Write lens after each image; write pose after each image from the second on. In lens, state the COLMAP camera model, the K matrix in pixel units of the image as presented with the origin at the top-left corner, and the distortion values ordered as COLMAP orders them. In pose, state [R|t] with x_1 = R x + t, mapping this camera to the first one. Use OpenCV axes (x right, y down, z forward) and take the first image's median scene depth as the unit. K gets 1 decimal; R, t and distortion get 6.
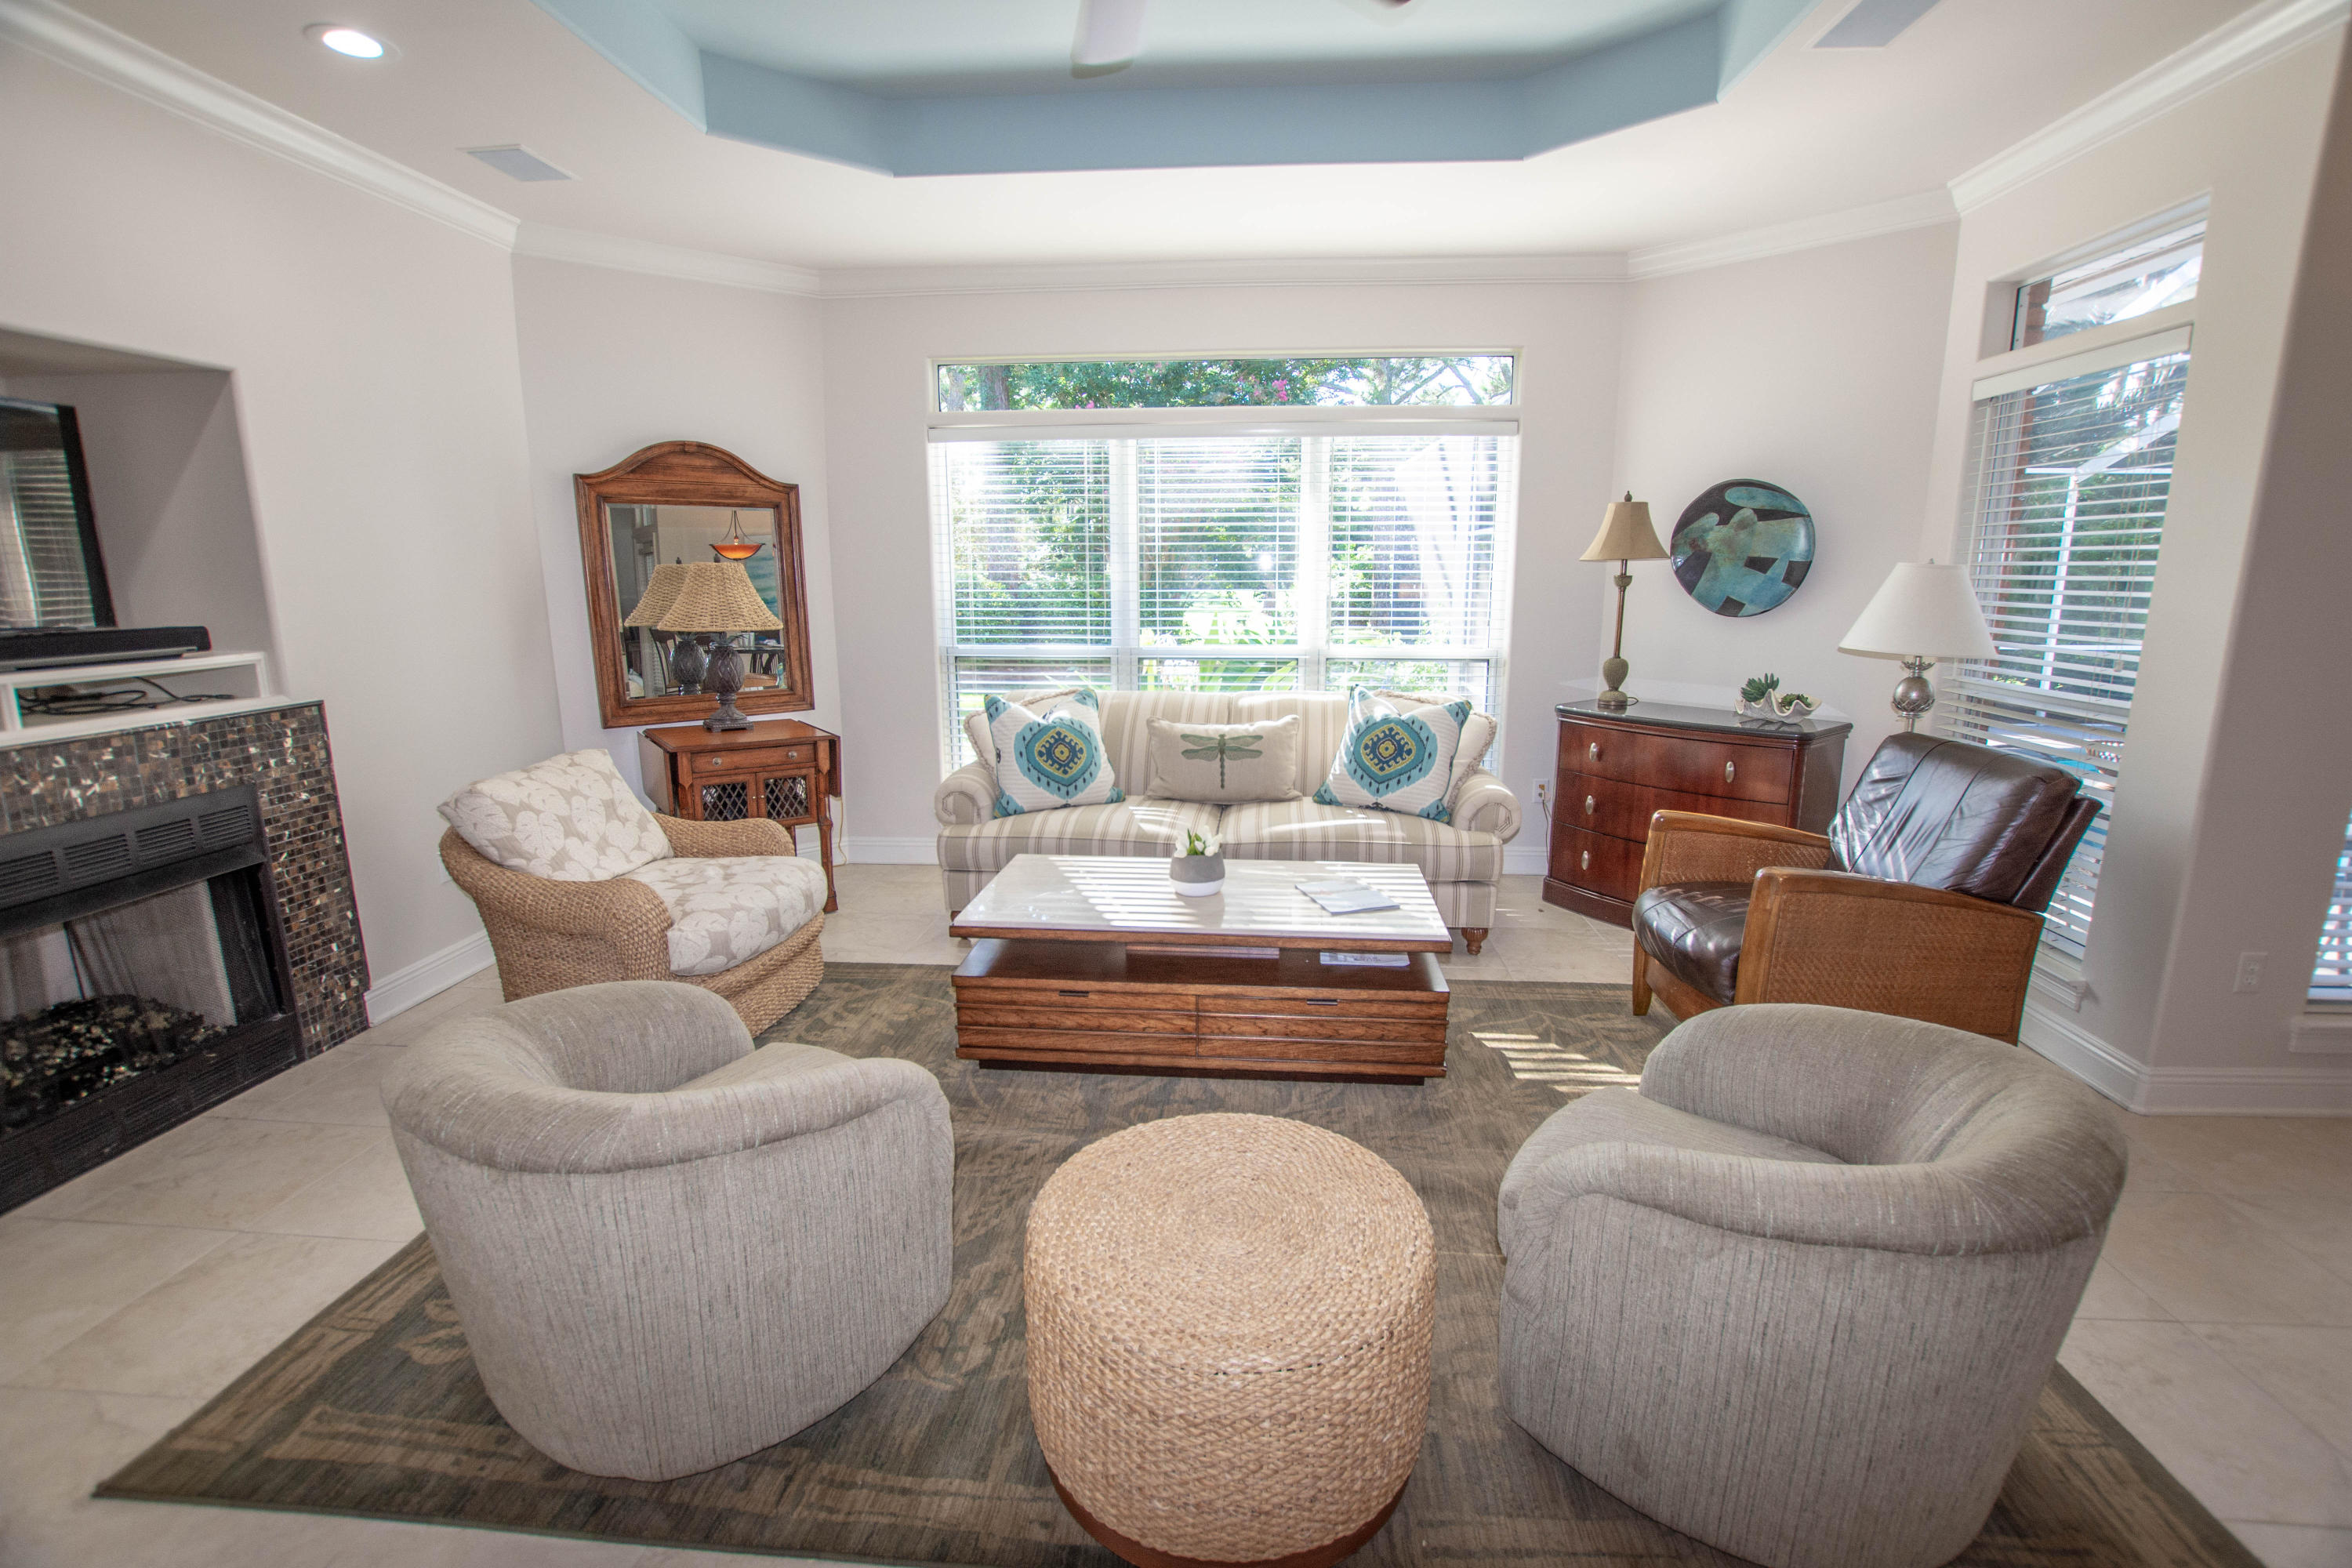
lens RADIAL K [[1036.0, 0, 1188.3], [0, 1036.0, 779.0], [0, 0, 1]] dist [-0.032842, 0.005558]
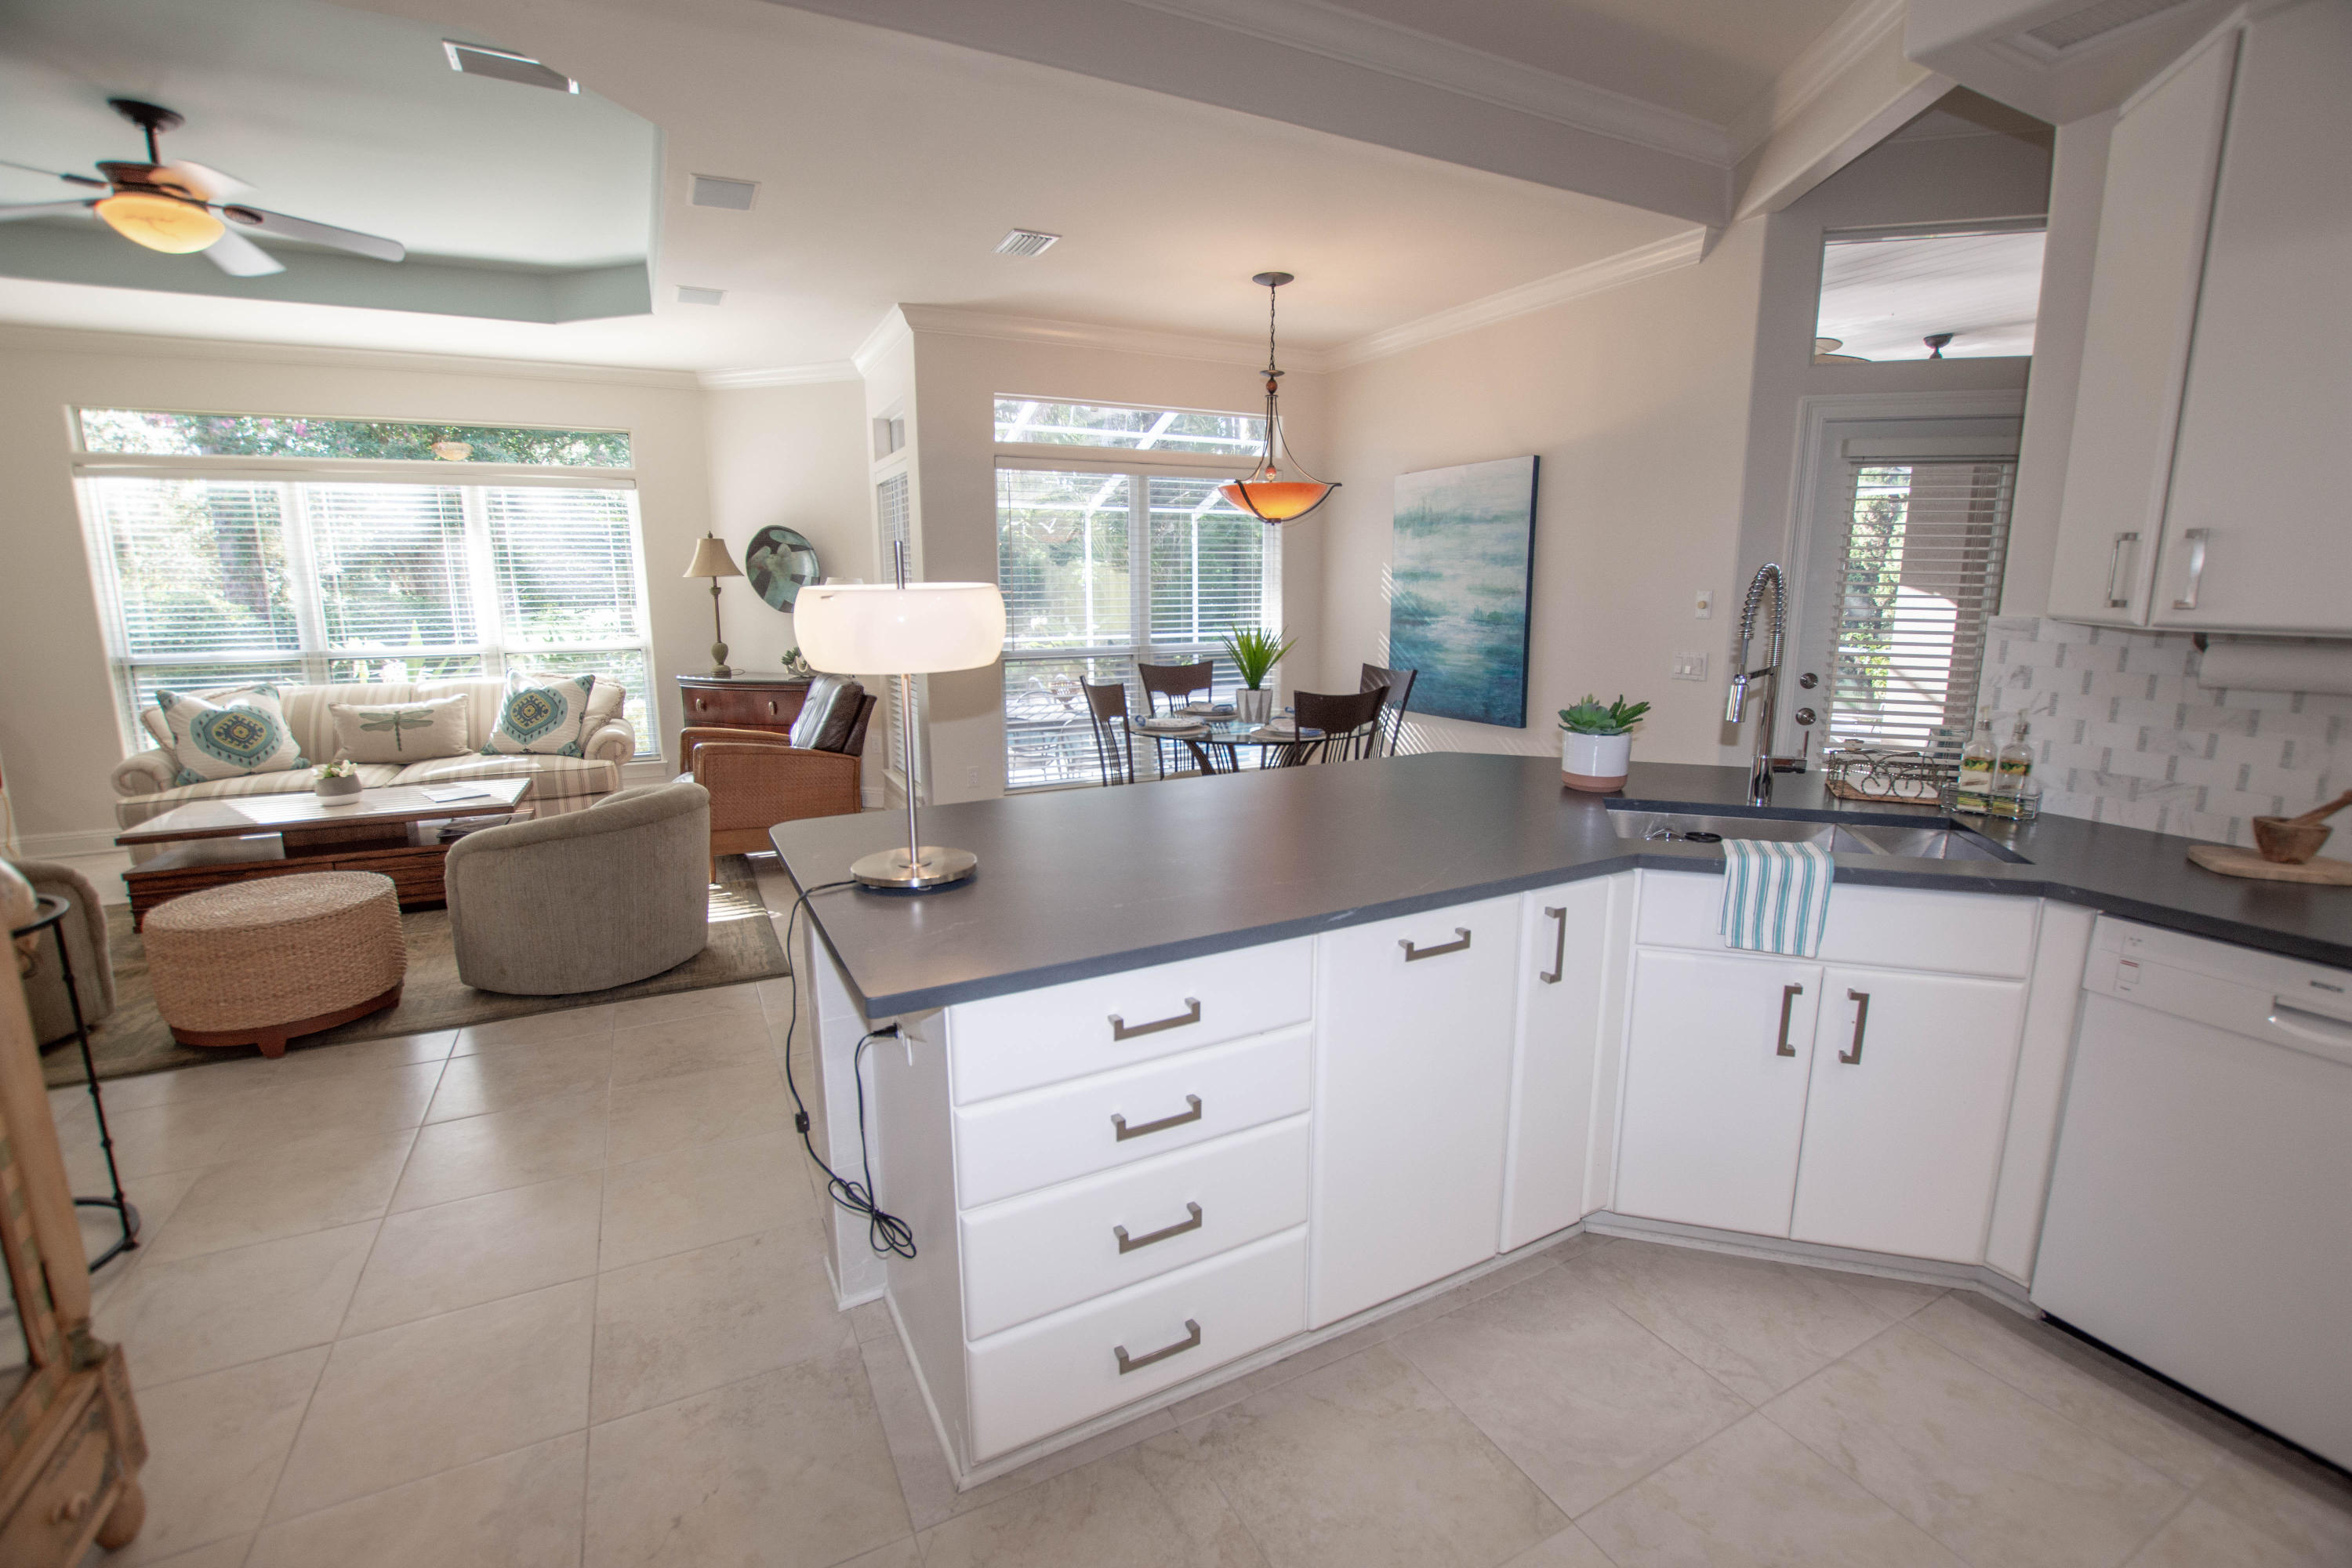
lens RADIAL K [[1036.0, 0, 1188.3], [0, 1036.0, 779.0], [0, 0, 1]] dist [-0.032842, 0.005558]
pose [[0.854516, -0.099504, 0.509806, 0.236455], [0.106797, 0.994167, 0.015032, 0.138690], [-0.508328, 0.041601, 0.860158, -0.665266]]
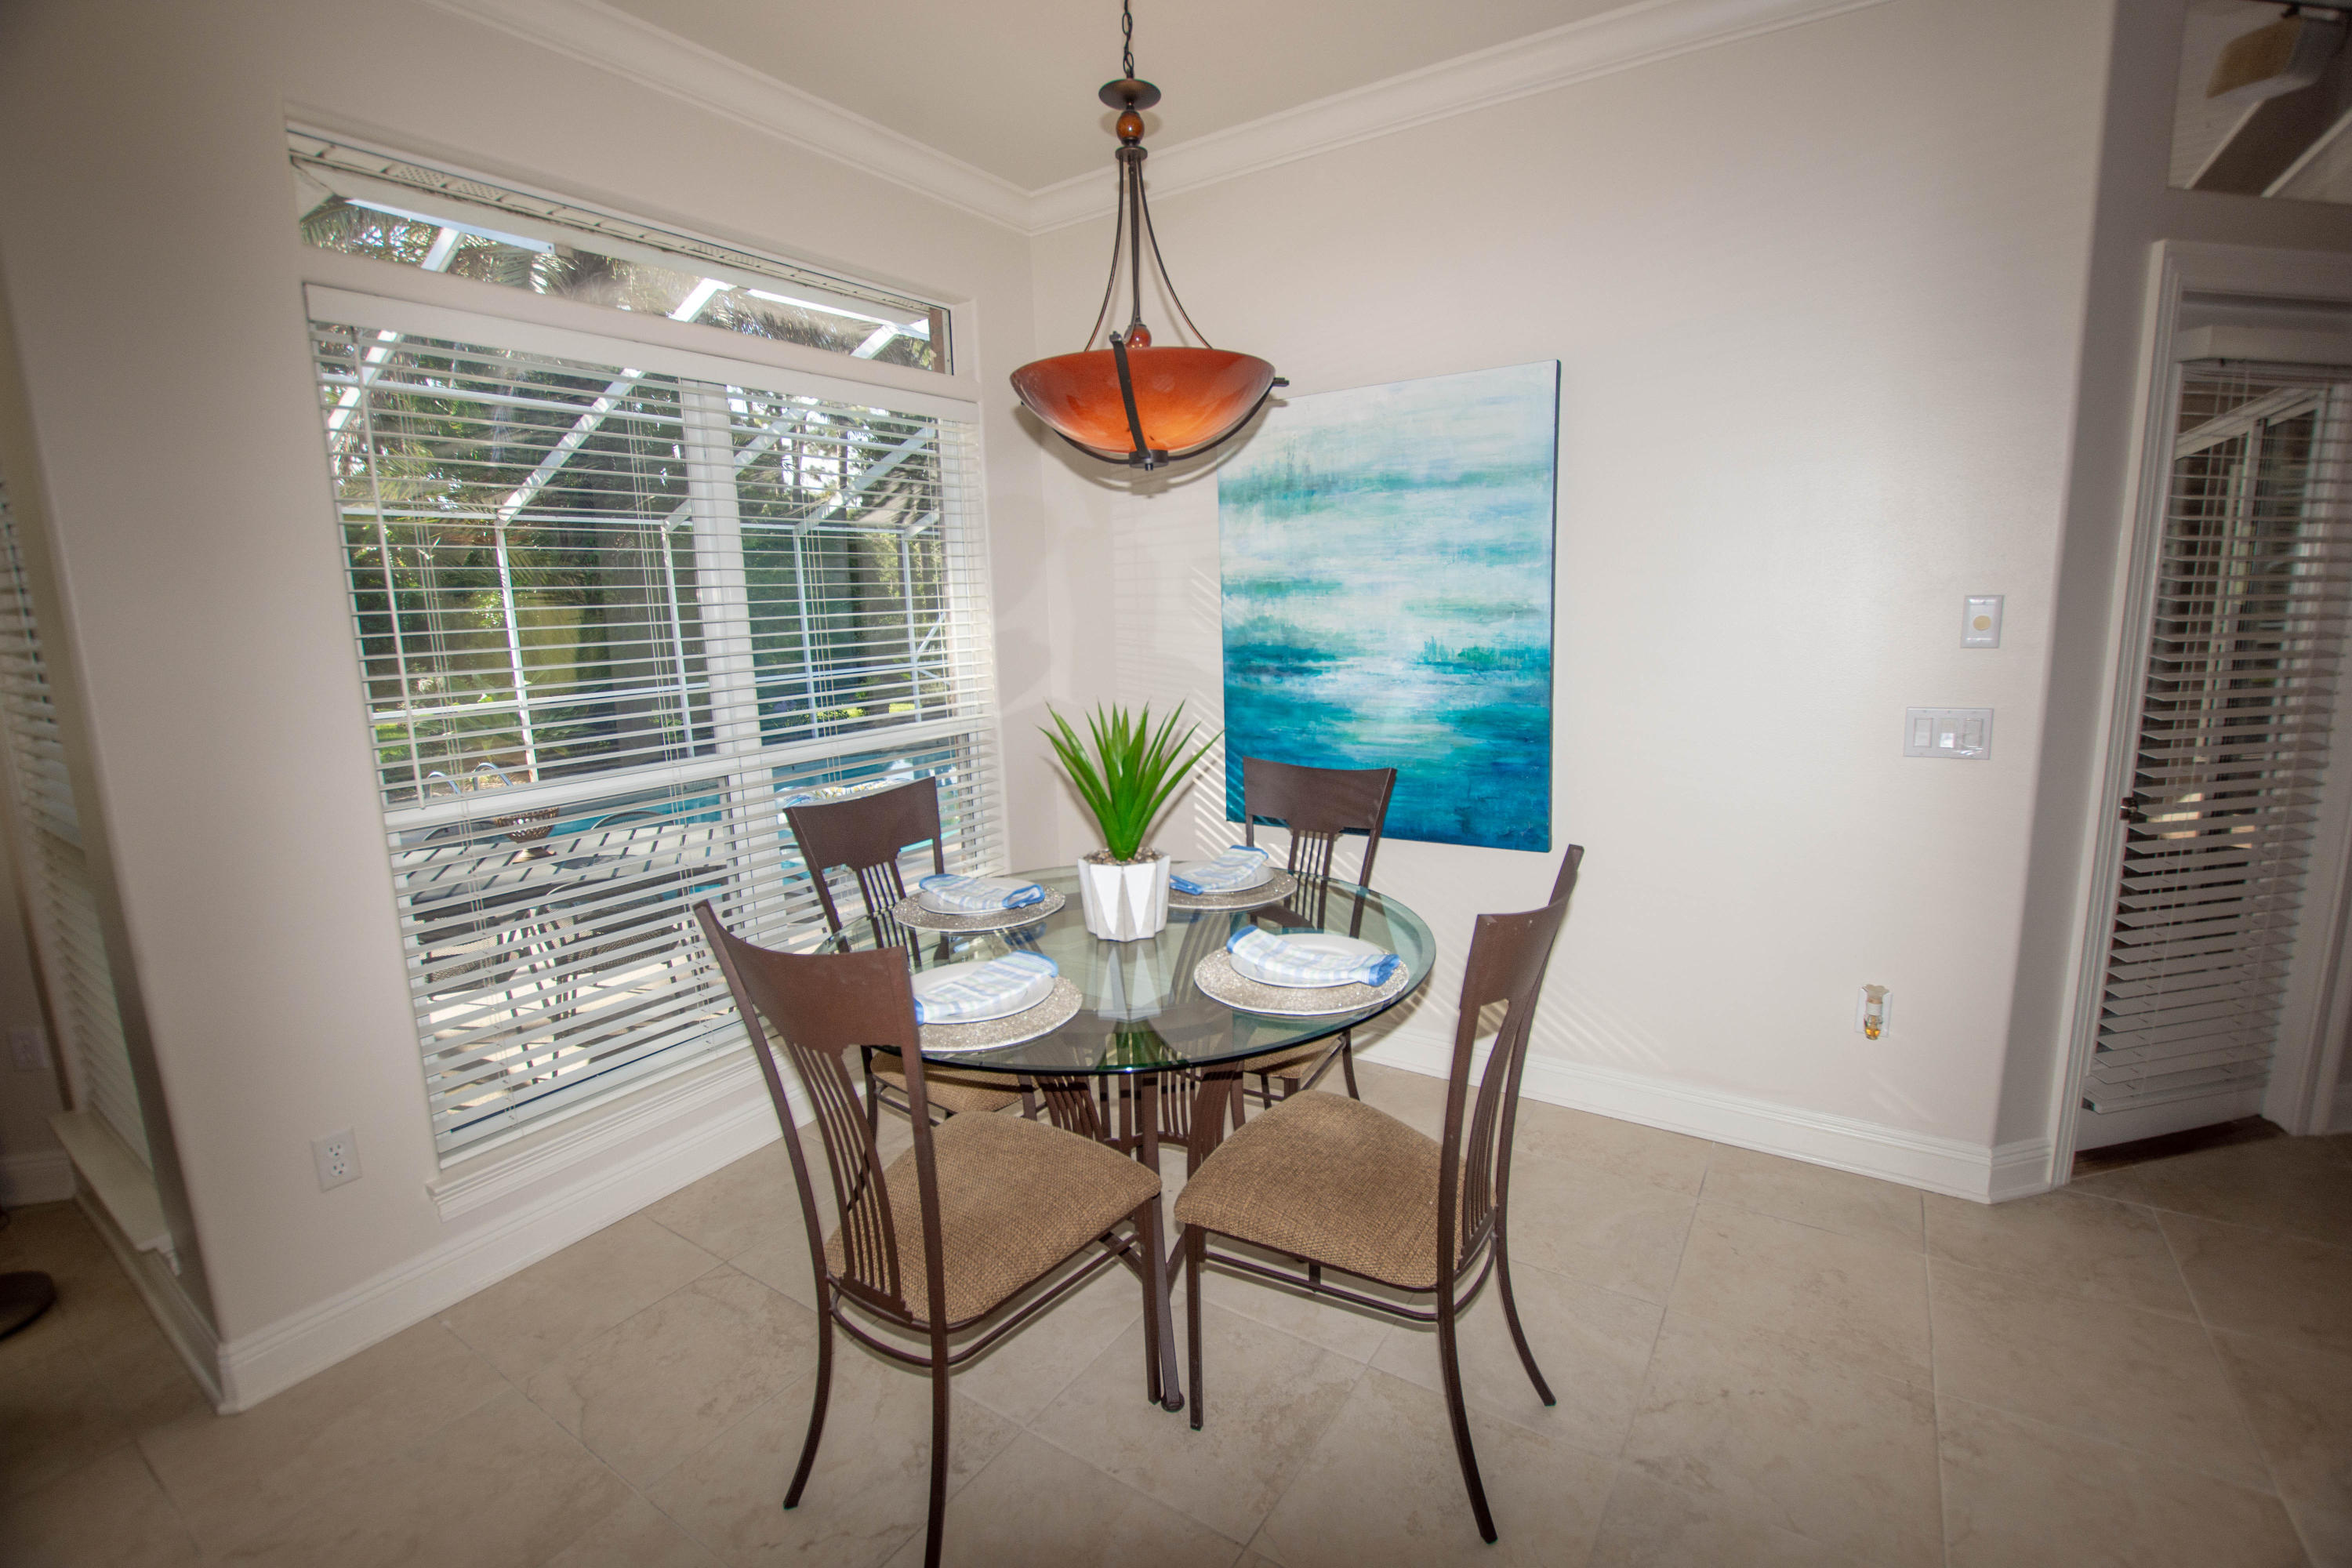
lens RADIAL K [[1036.0, 0, 1188.3], [0, 1036.0, 779.0], [0, 0, 1]] dist [-0.032842, 0.005558]
pose [[0.499093, -0.164533, 0.850785, 0.507124], [0.202209, 0.976817, 0.070285, -0.003985], [-0.842625, 0.136958, 0.520793, 0.018298]]
